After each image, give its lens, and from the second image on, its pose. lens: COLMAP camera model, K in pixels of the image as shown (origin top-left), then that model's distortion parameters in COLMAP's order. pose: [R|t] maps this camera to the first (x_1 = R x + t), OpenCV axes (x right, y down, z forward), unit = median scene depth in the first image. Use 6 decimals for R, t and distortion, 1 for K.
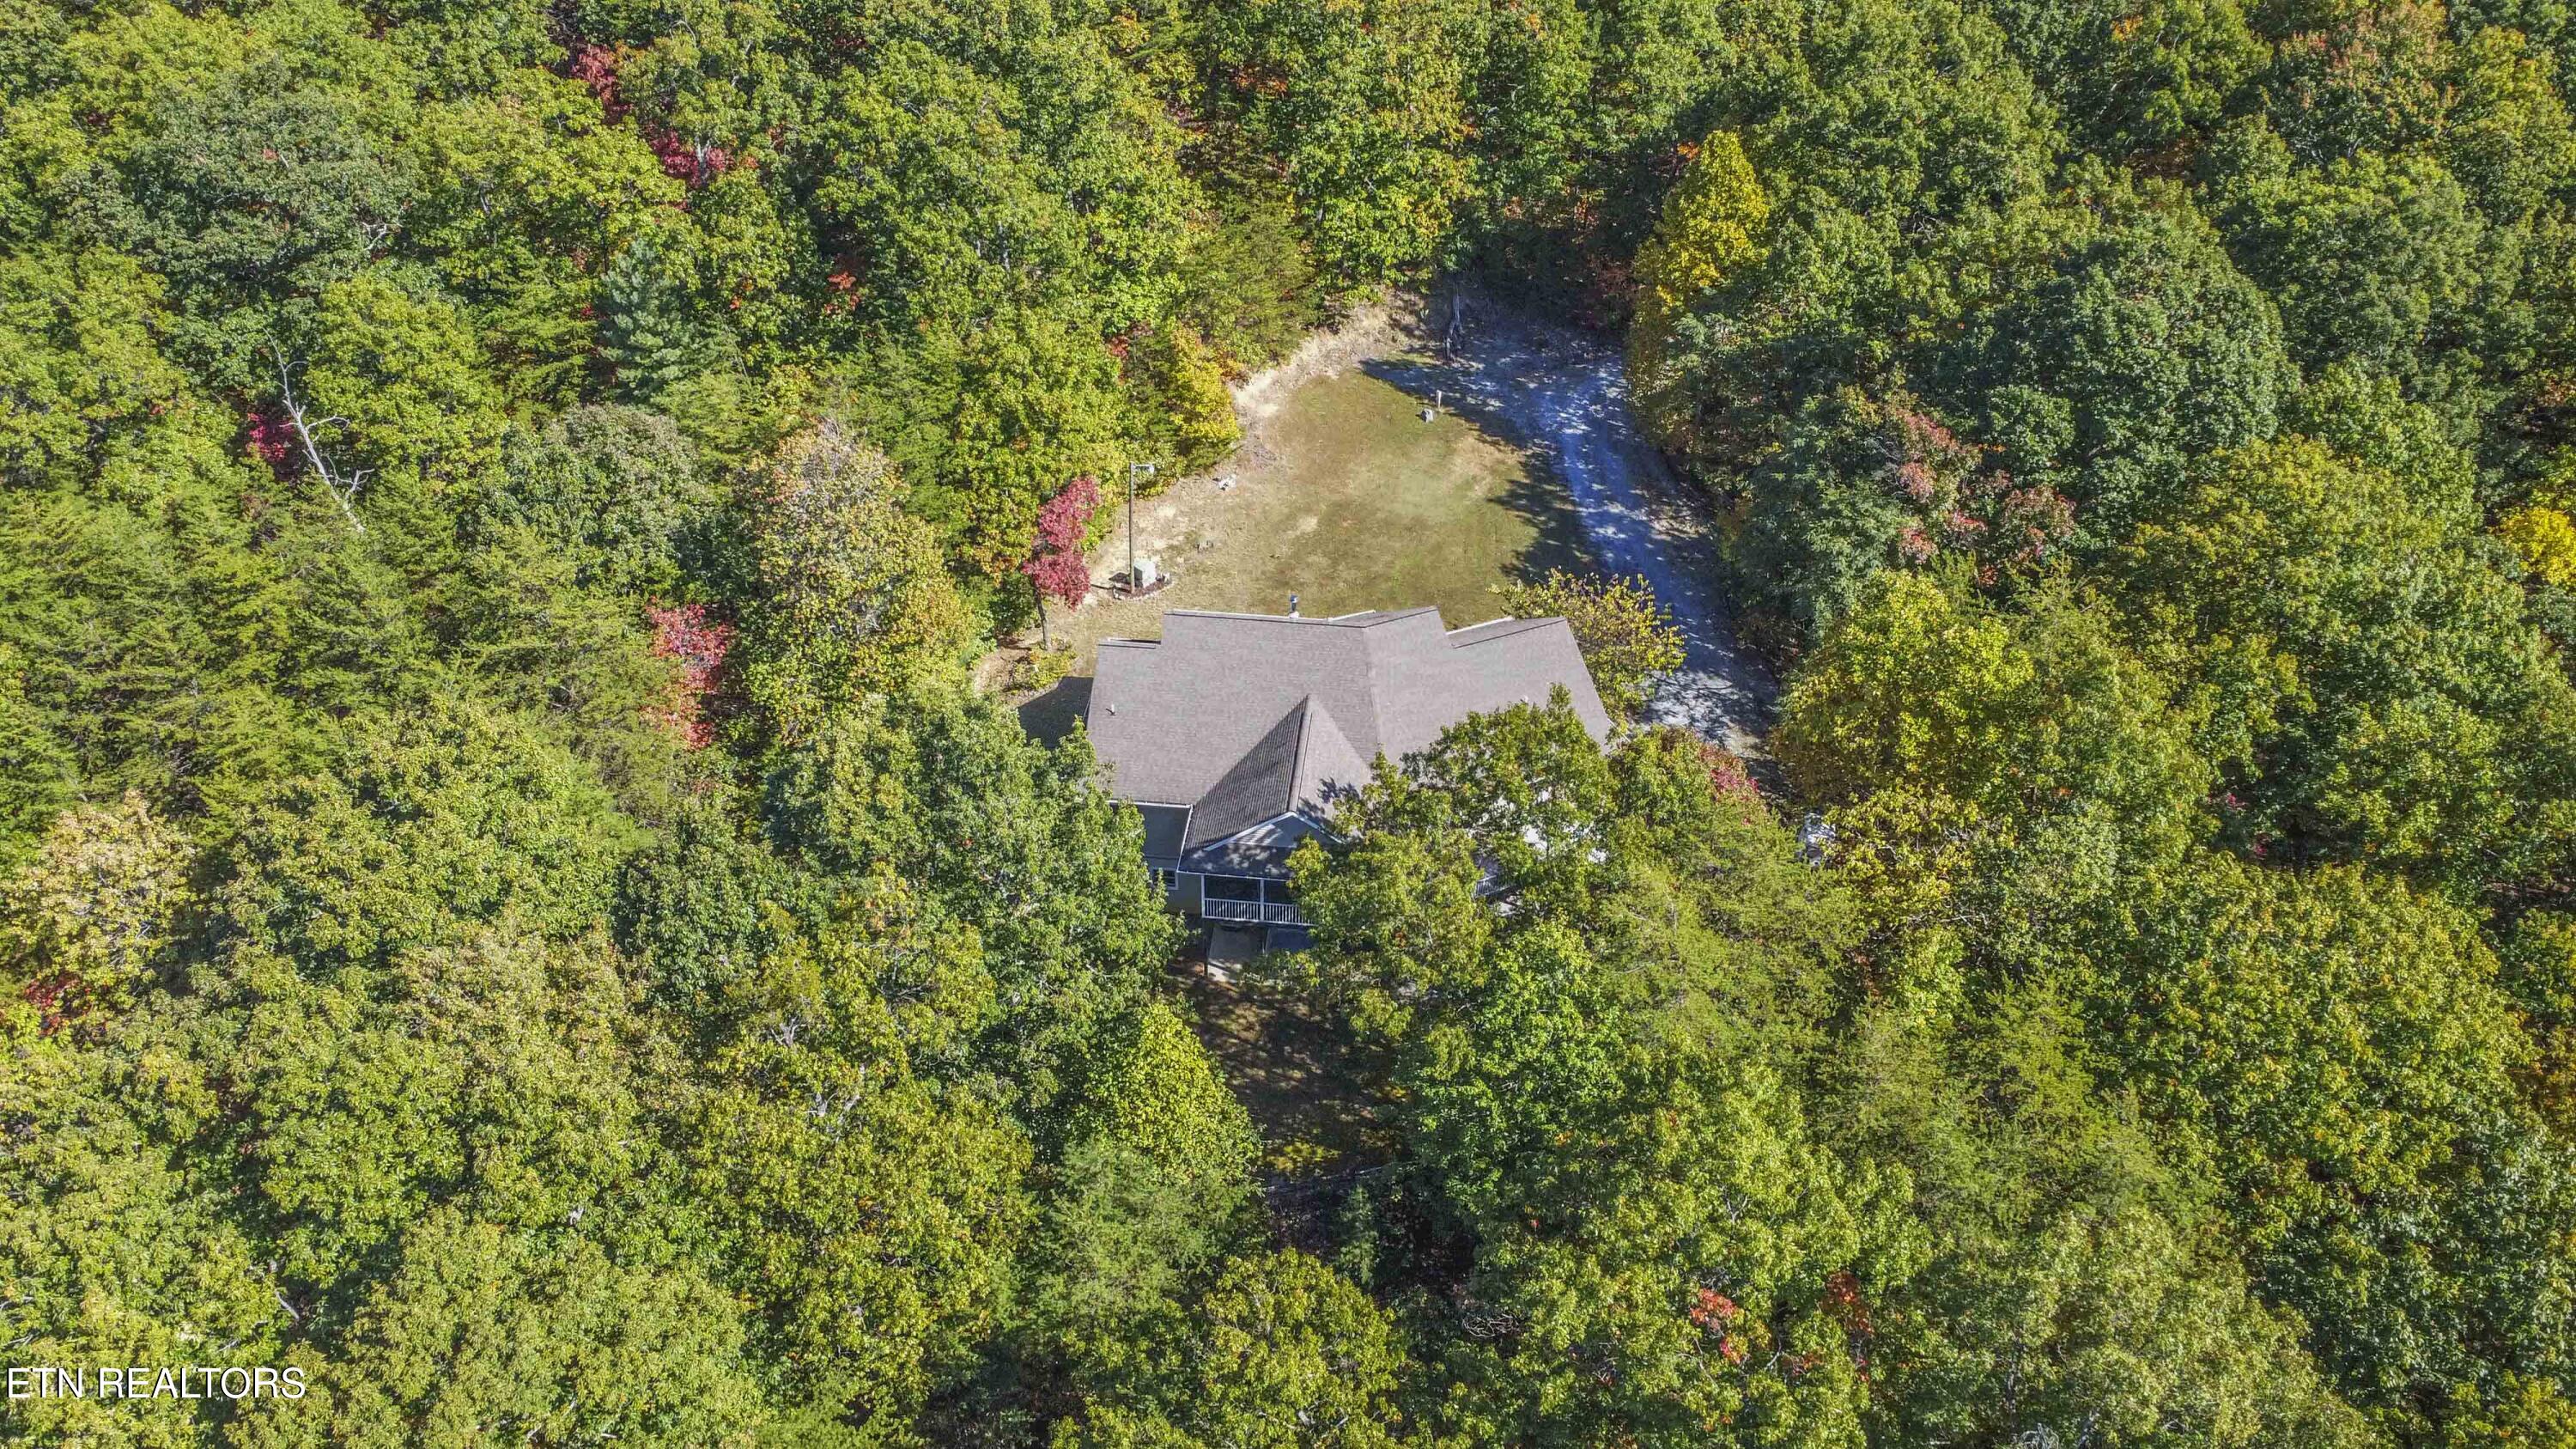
lens RADIAL K [[2116.6, 0, 1292.8], [0, 2116.6, 721.4], [0, 0, 1]] dist [0.003495, 0.002648]
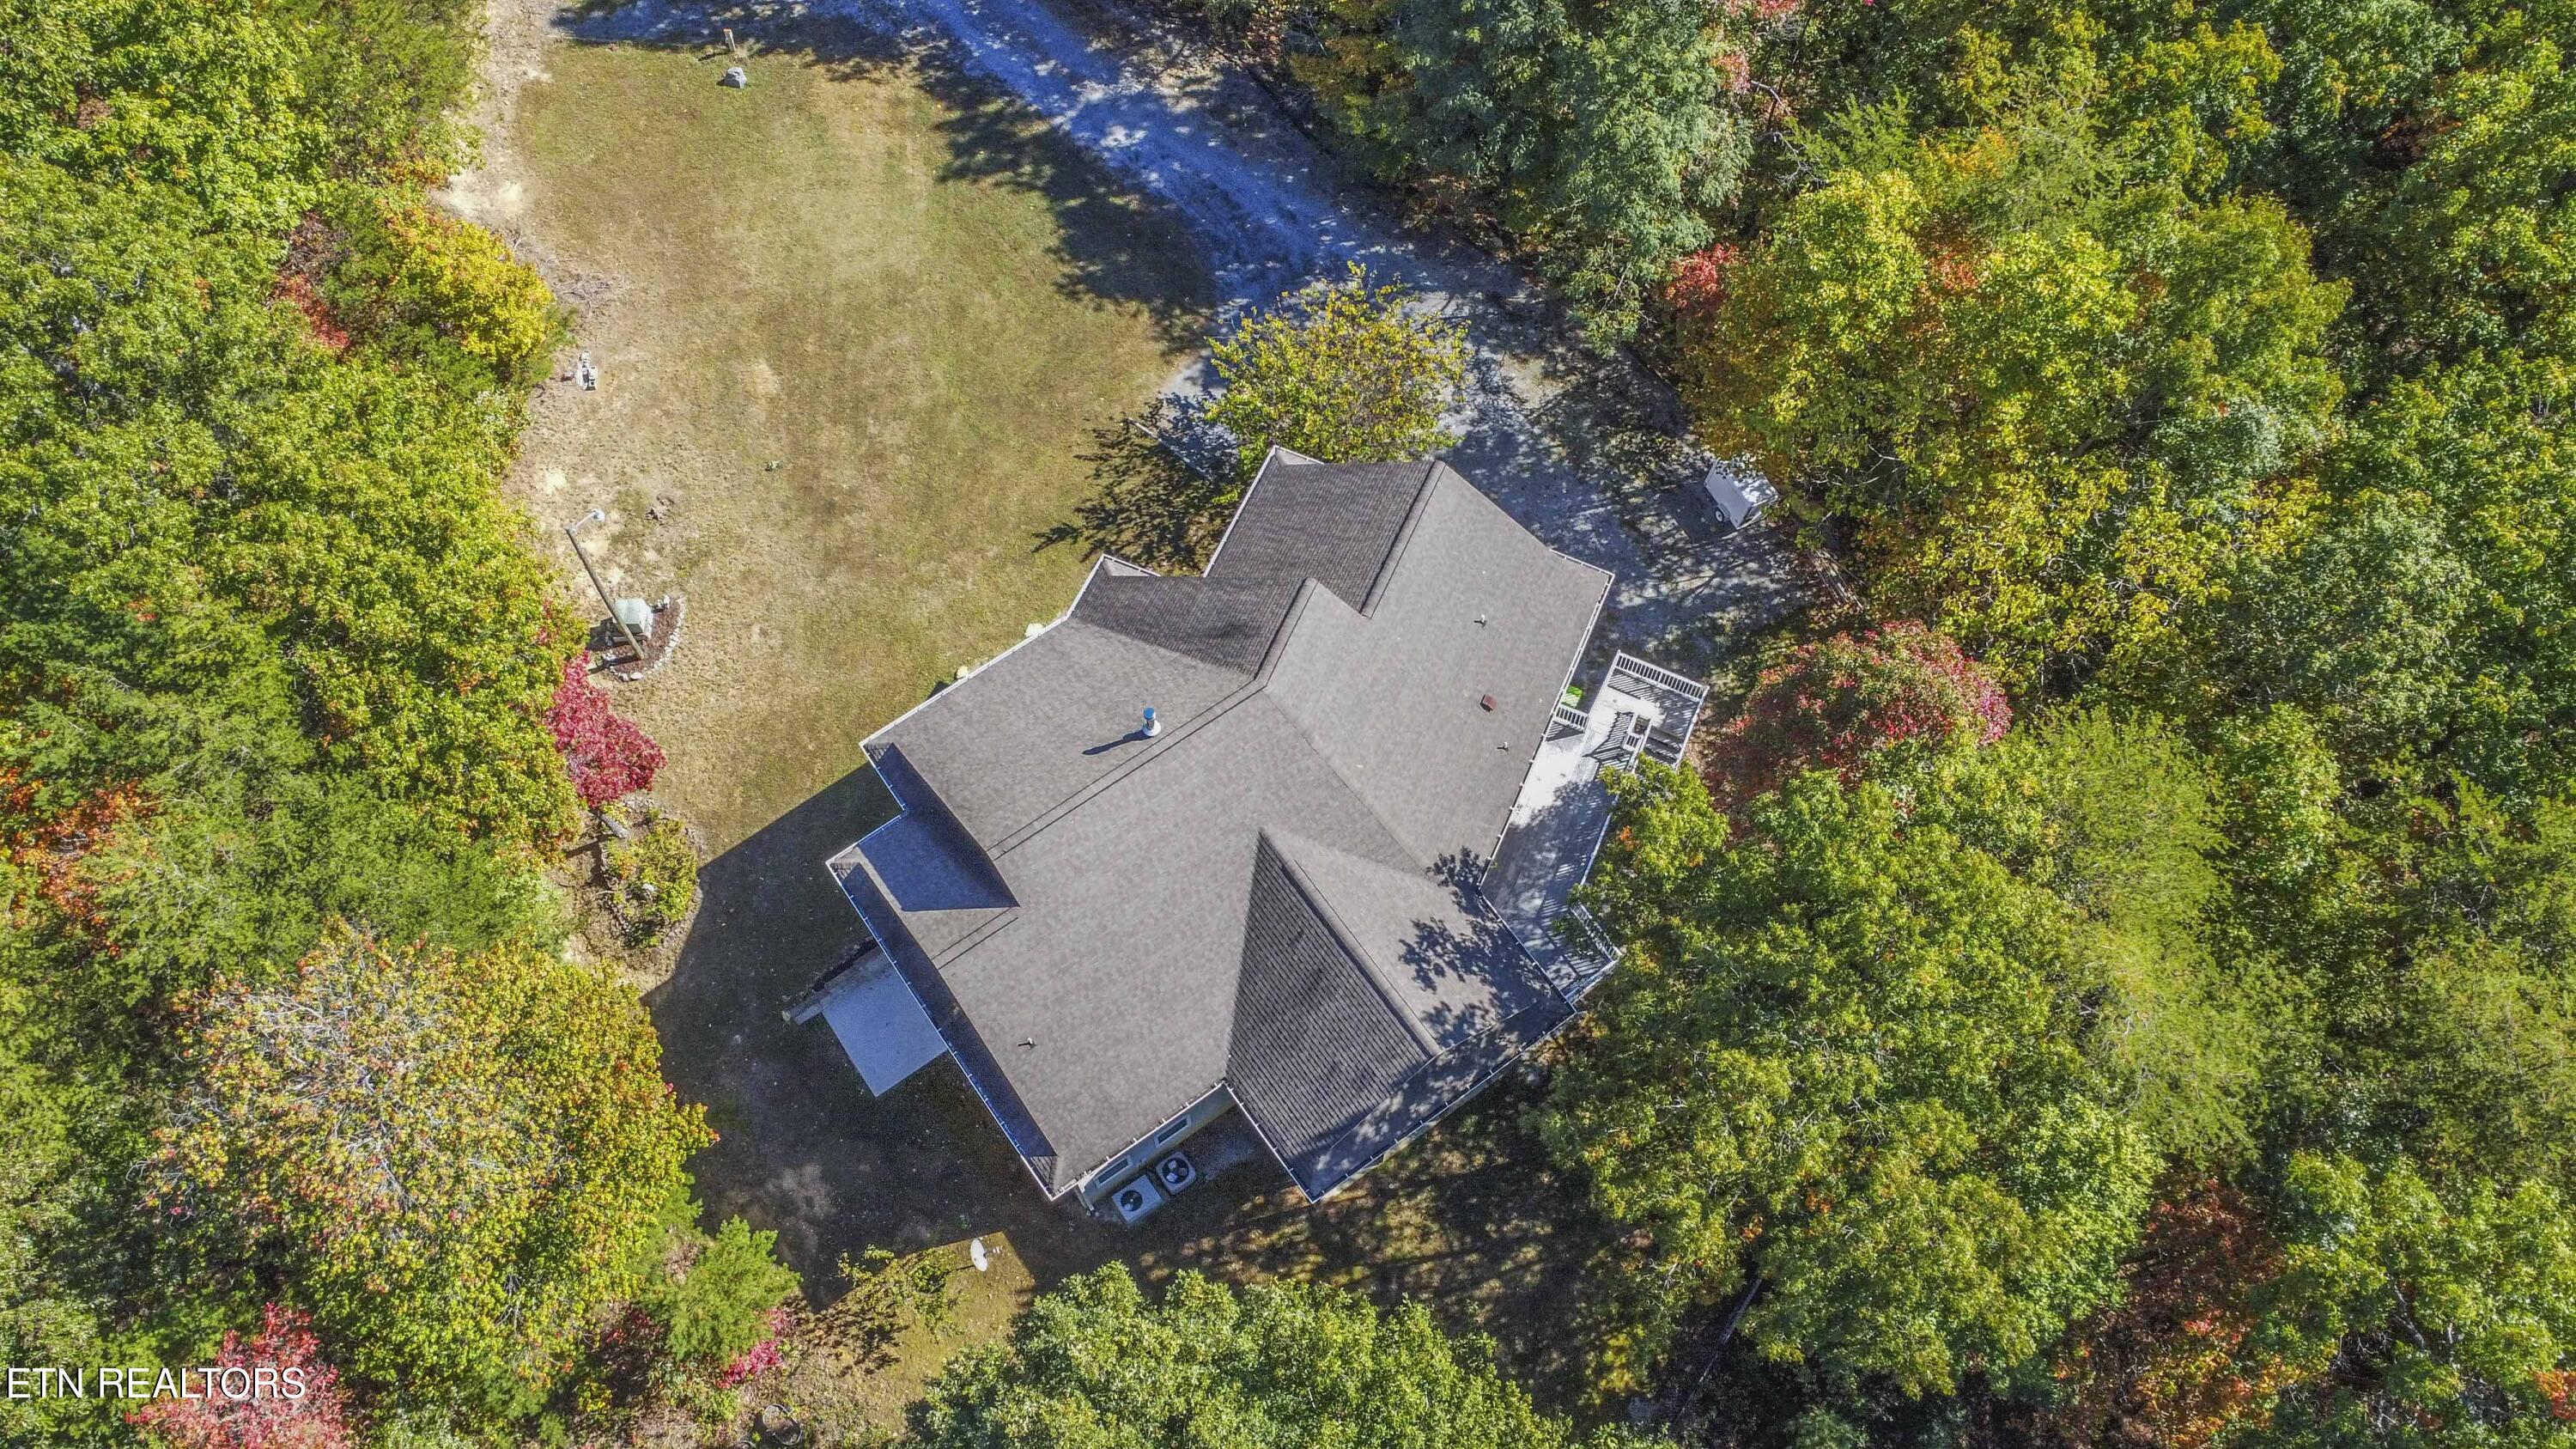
lens RADIAL K [[2116.6, 0, 1281.2], [0, 2116.6, 730.4], [0, 0, 1]] dist [0.003495, 0.002648]
pose [[0.752511, -0.597274, 0.277473, -0.113473], [0.409150, 0.754134, 0.513690, -0.272573], [-0.516066, -0.273029, 0.811869, 0.367040]]
